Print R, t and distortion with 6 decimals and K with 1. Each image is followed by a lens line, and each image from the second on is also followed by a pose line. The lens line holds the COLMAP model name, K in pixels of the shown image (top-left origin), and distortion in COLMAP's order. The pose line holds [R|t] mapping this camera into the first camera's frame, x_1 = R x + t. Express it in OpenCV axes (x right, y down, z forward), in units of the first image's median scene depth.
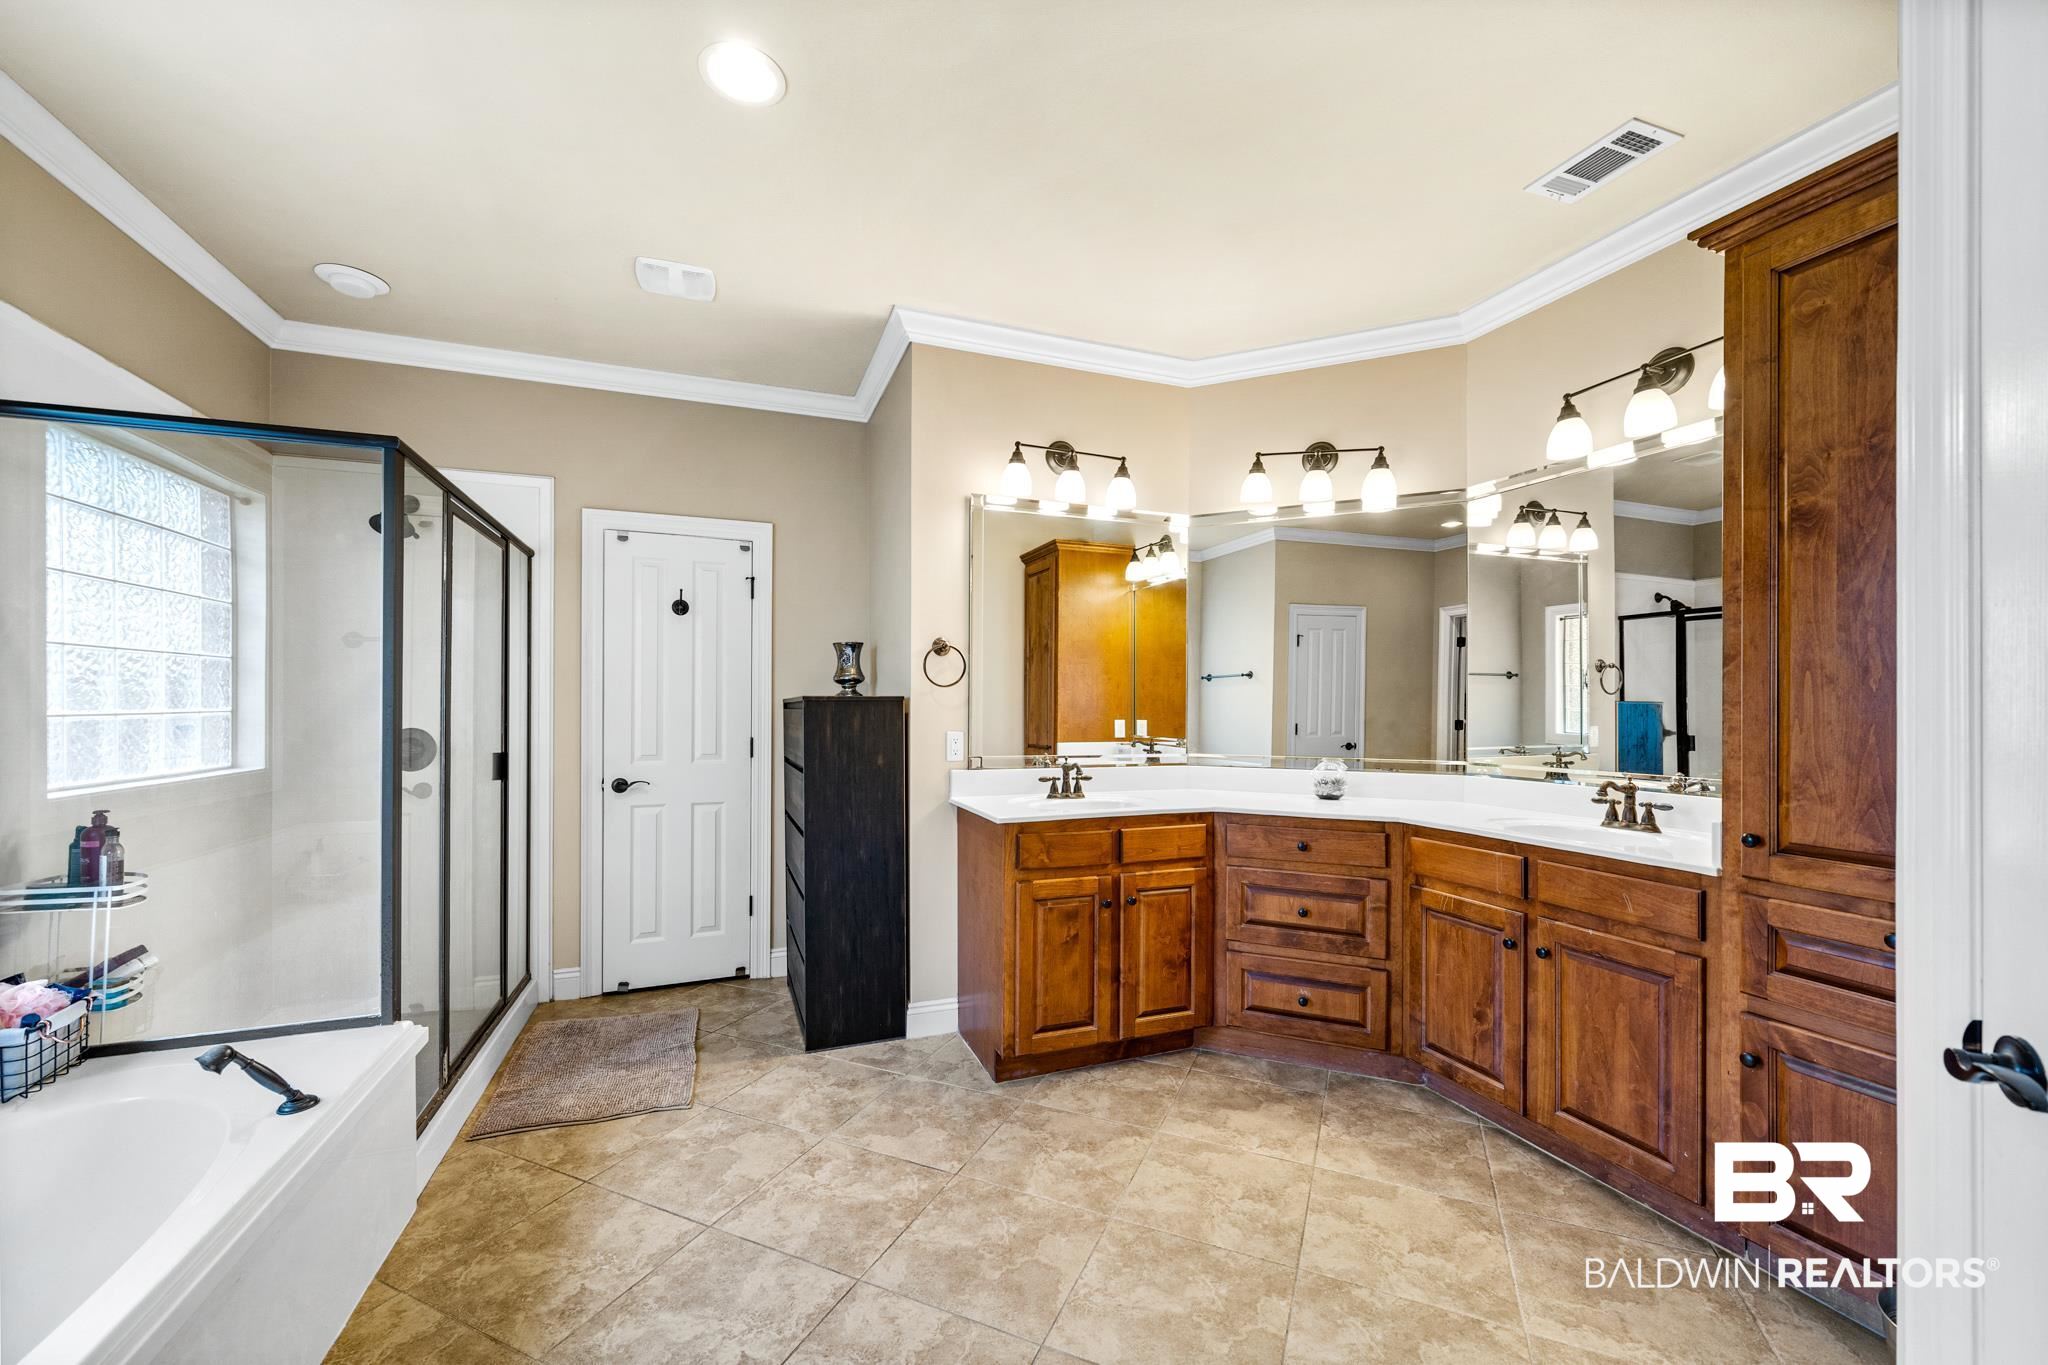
lens RADIAL K [[811.7, 0, 1024.0], [0, 811.7, 682.5], [0, 0, 1]] dist [0.000482, 0.000348]
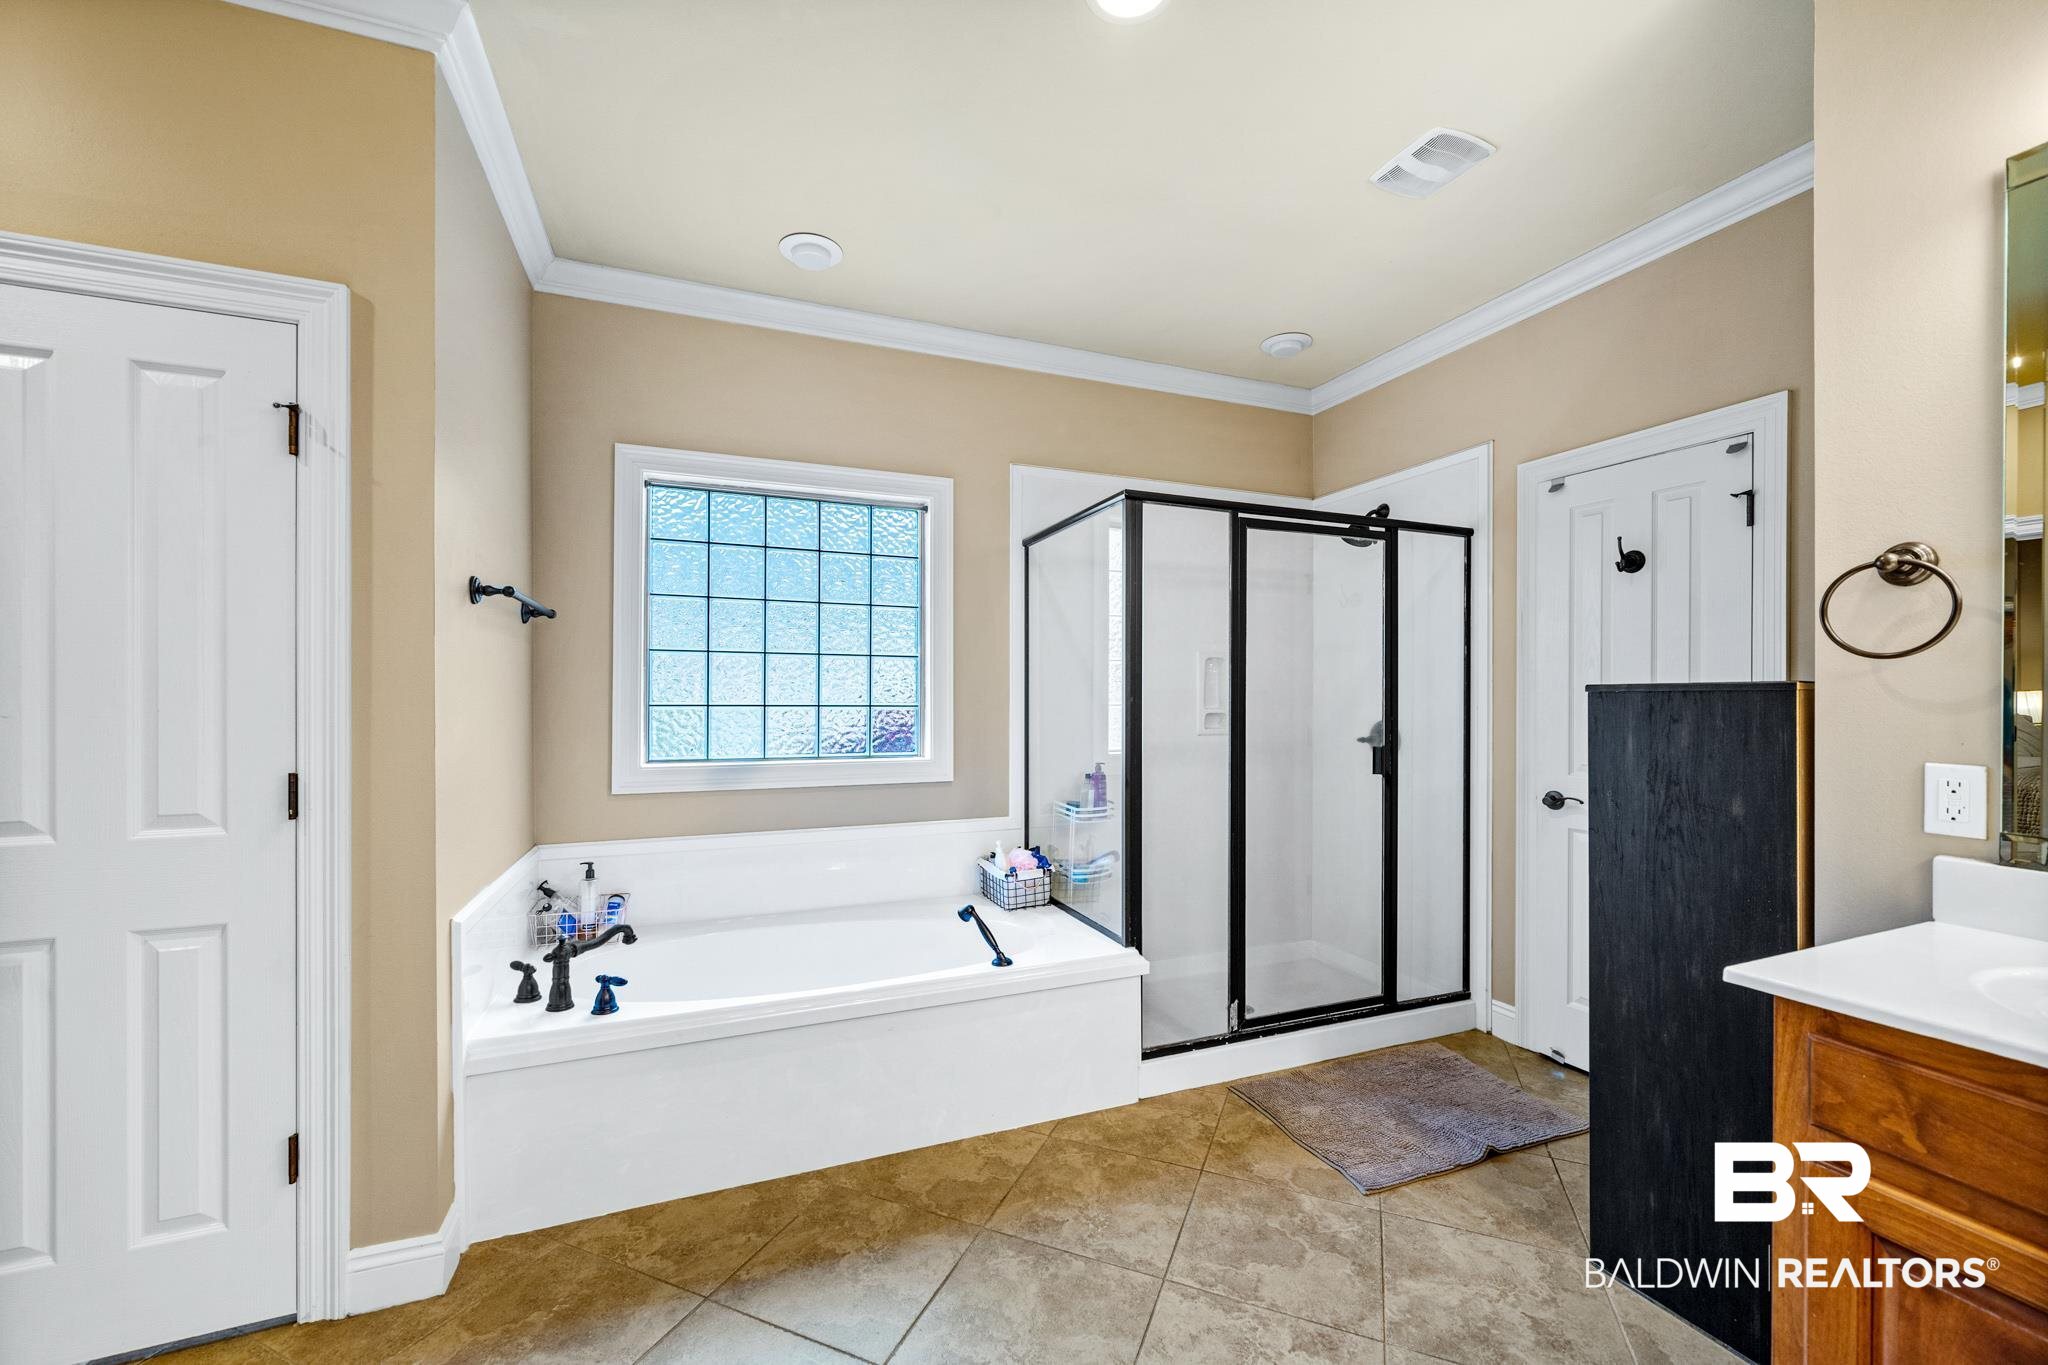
lens RADIAL K [[811.7, 0, 1024.0], [0, 811.7, 682.5], [0, 0, 1]] dist [0.000482, 0.000348]
pose [[0.012169, -0.019367, -0.999738, 0.378635], [0.029593, 0.999381, -0.019000, 0.014838], [0.999488, -0.029354, 0.012735, 0.614322]]
